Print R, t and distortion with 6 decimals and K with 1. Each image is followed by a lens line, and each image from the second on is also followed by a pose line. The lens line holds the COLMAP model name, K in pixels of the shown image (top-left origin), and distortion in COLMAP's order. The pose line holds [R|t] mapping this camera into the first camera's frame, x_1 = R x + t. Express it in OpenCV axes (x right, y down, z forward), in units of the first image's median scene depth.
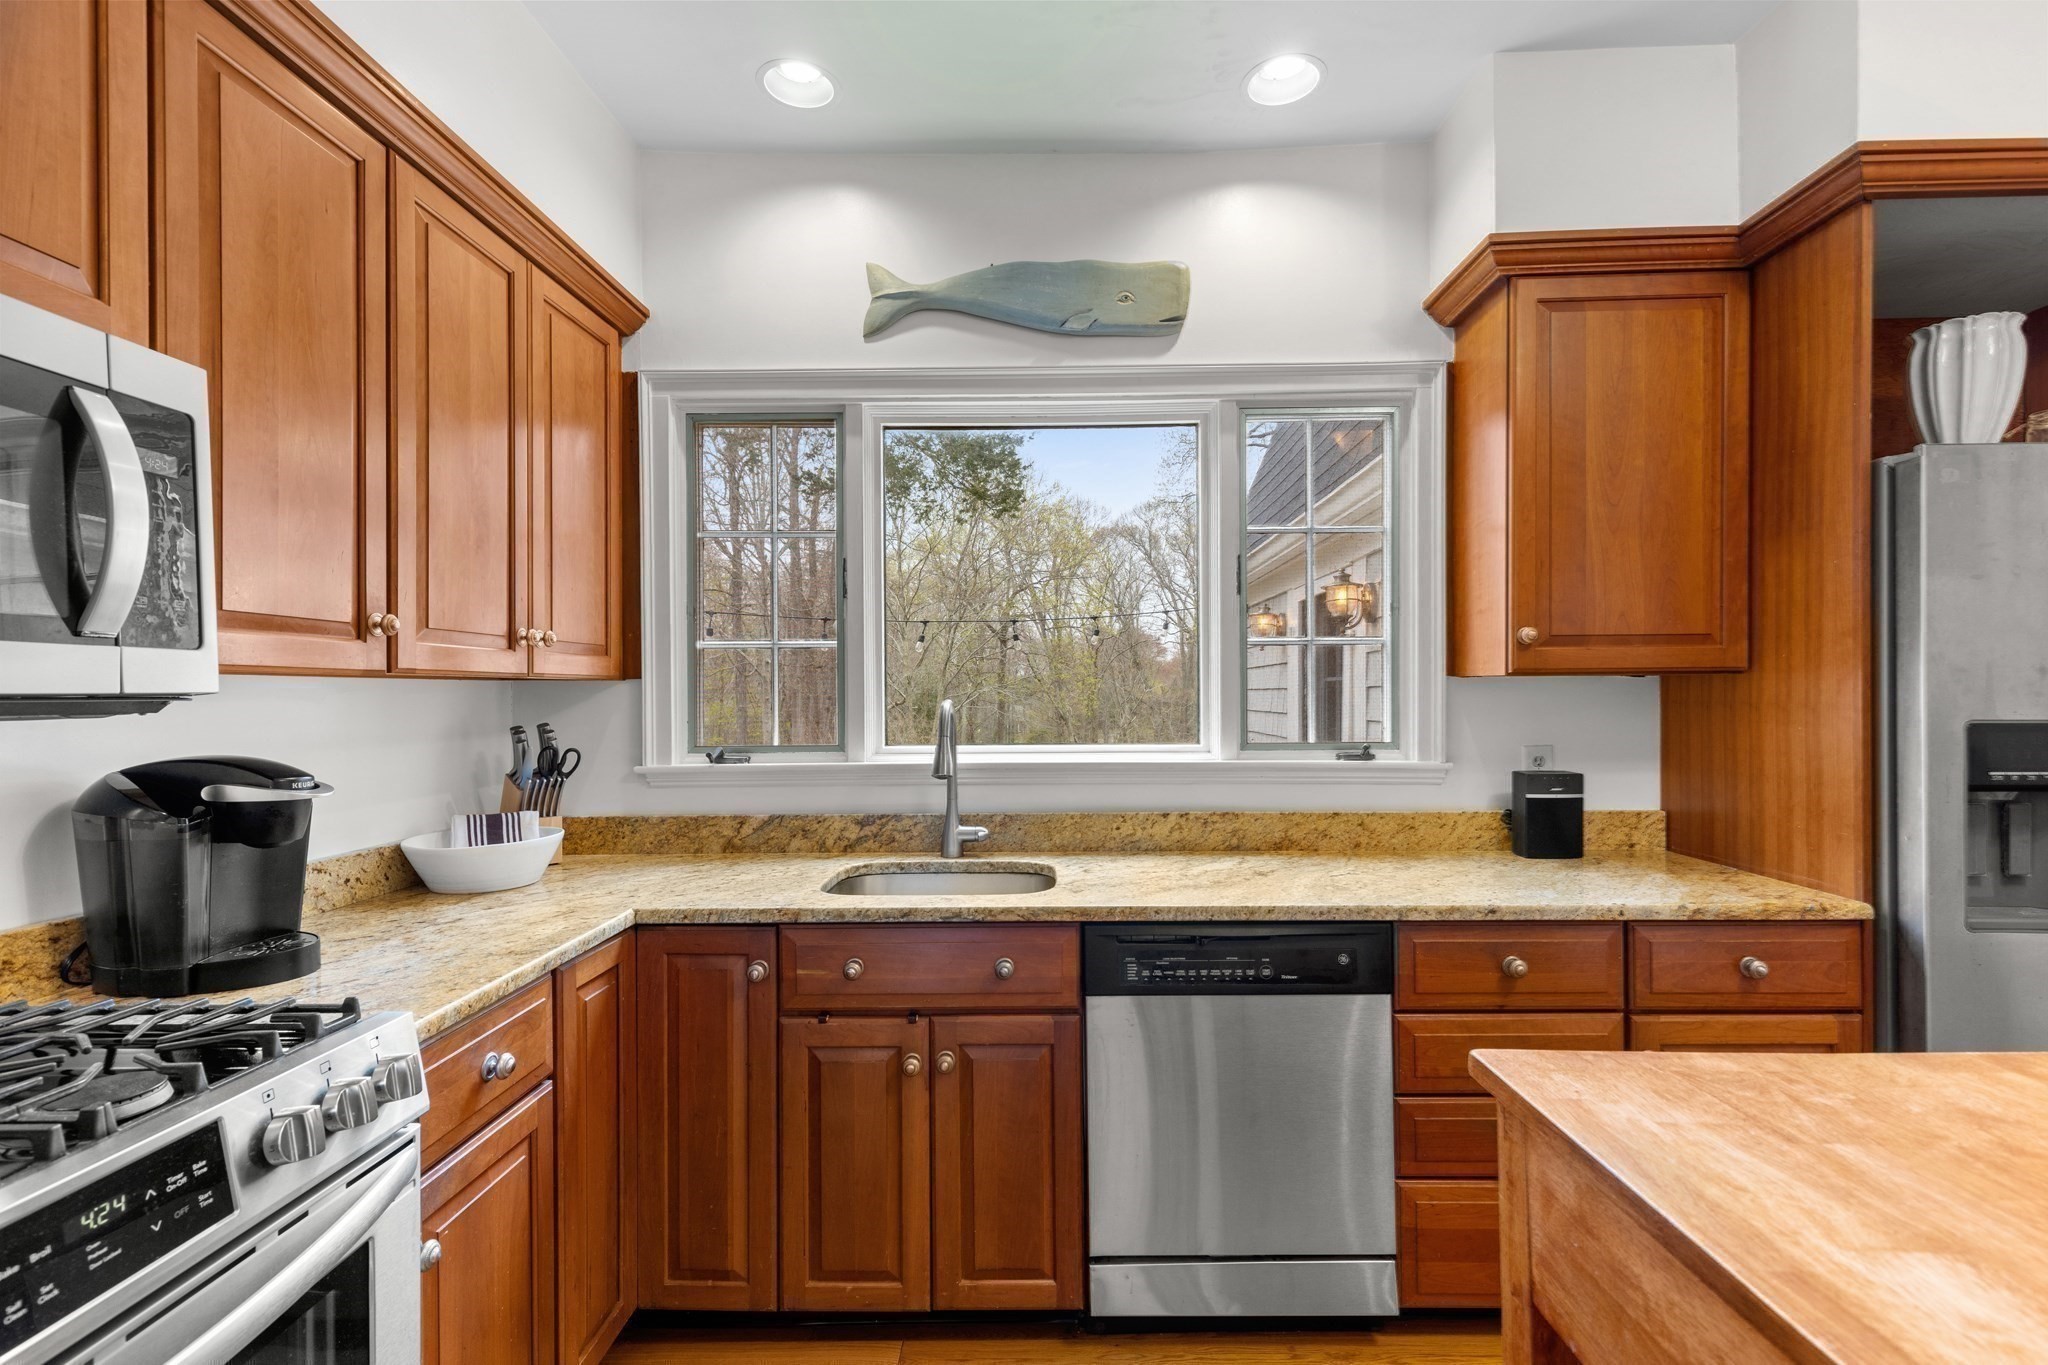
lens RADIAL K [[921.4, 0, 1022.0], [0, 921.4, 692.2], [0, 0, 1]] dist [0.004522, 0.000236]
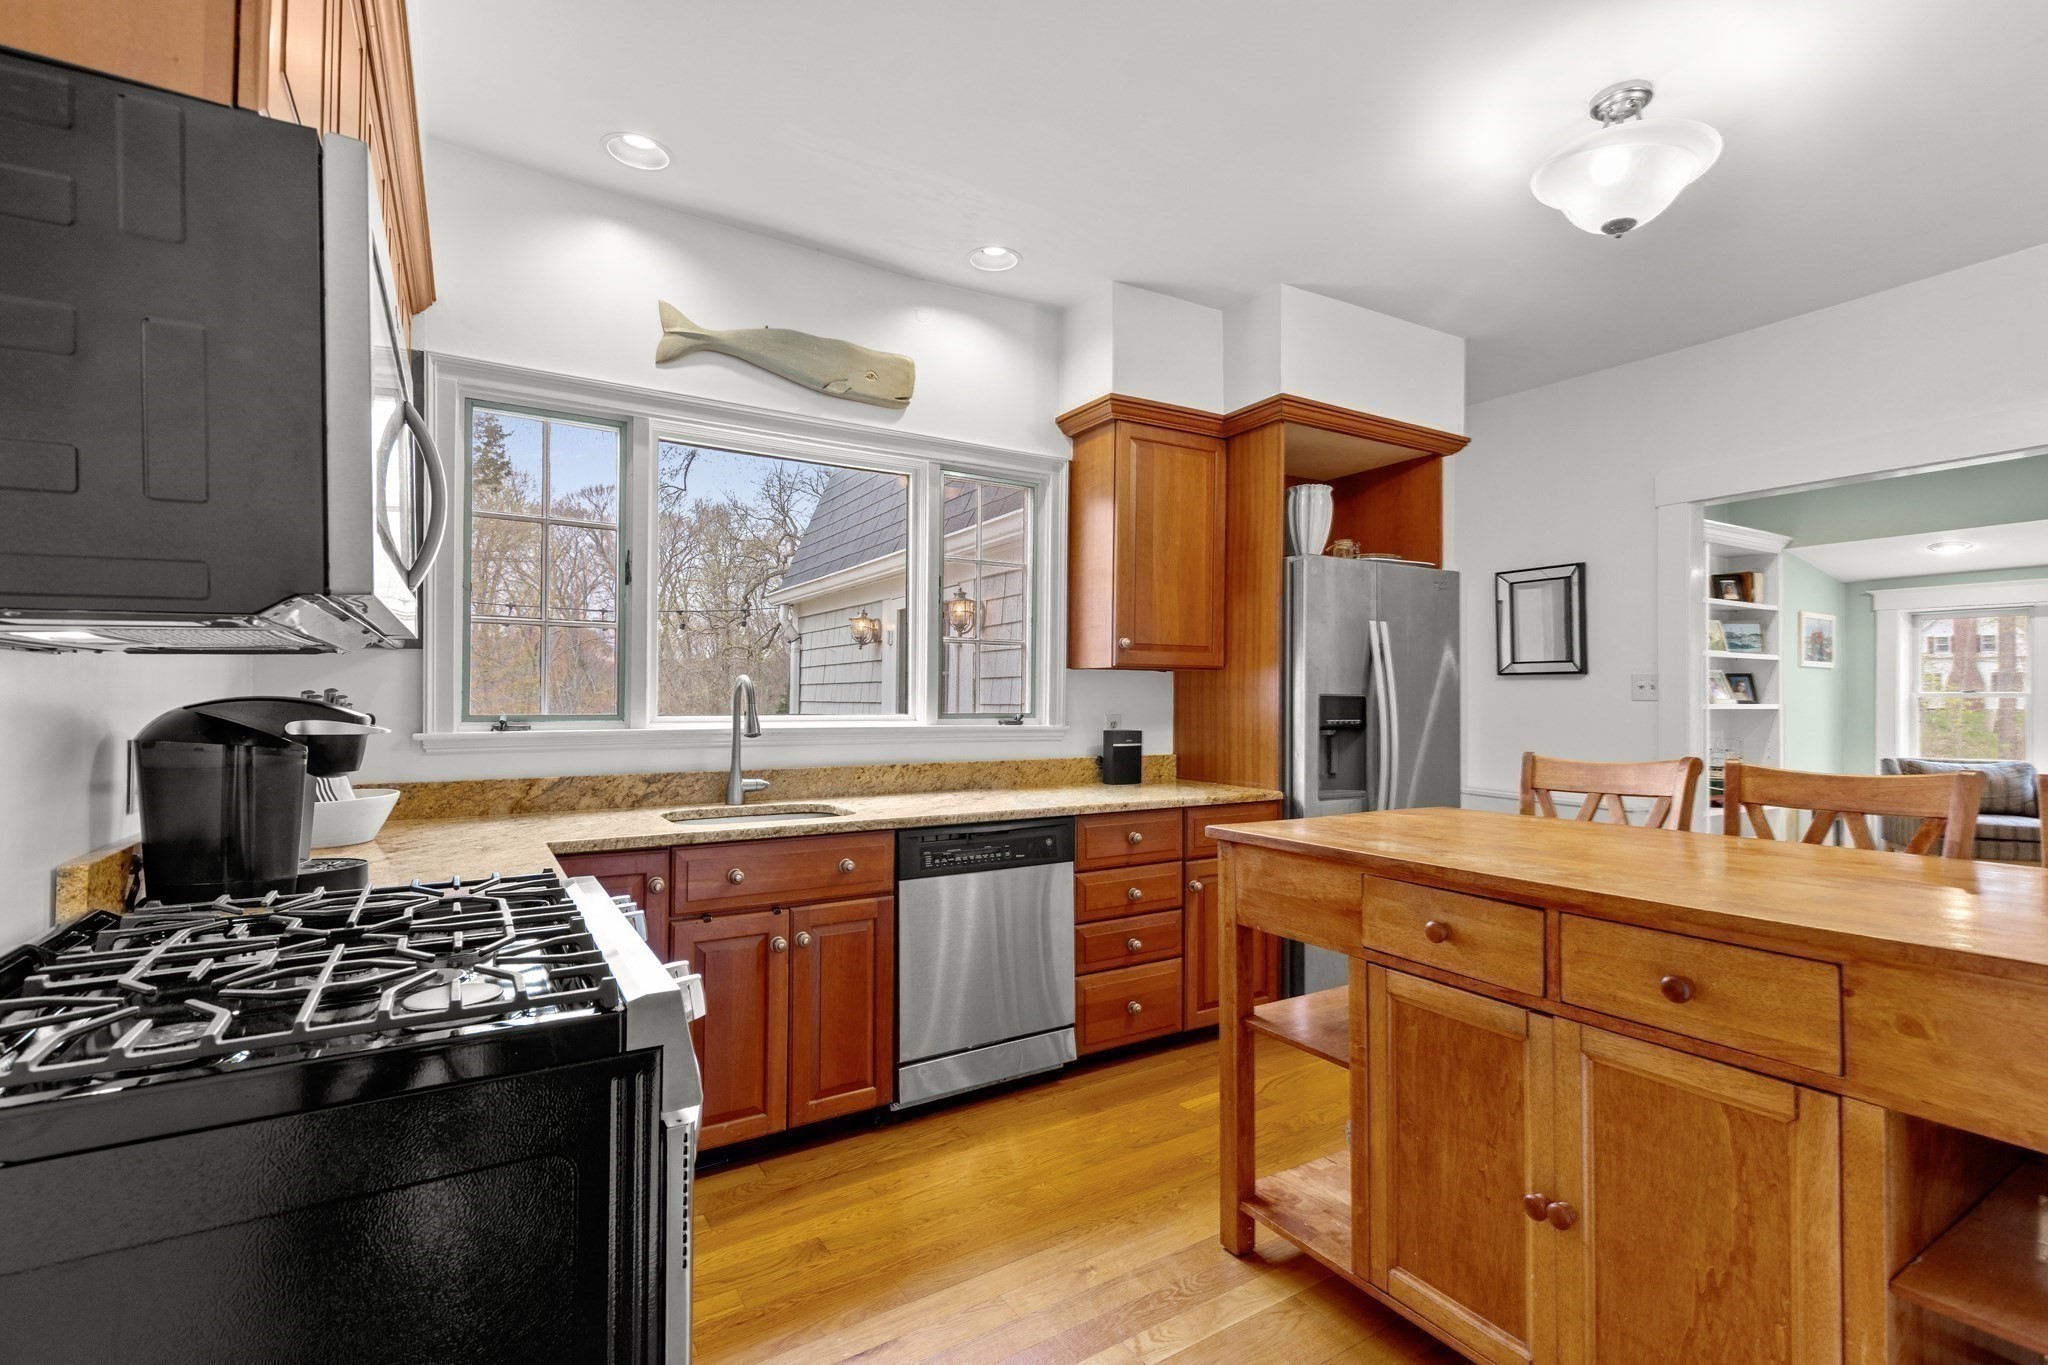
lens RADIAL K [[921.4, 0, 1033.9], [0, 921.4, 685.2], [0, 0, 1]] dist [0.004522, 0.000236]
pose [[0.843229, 0.018120, 0.537249, -0.451751], [-0.011261, 0.999808, -0.016046, 0.040469], [-0.537436, 0.007480, 0.843271, -0.273348]]
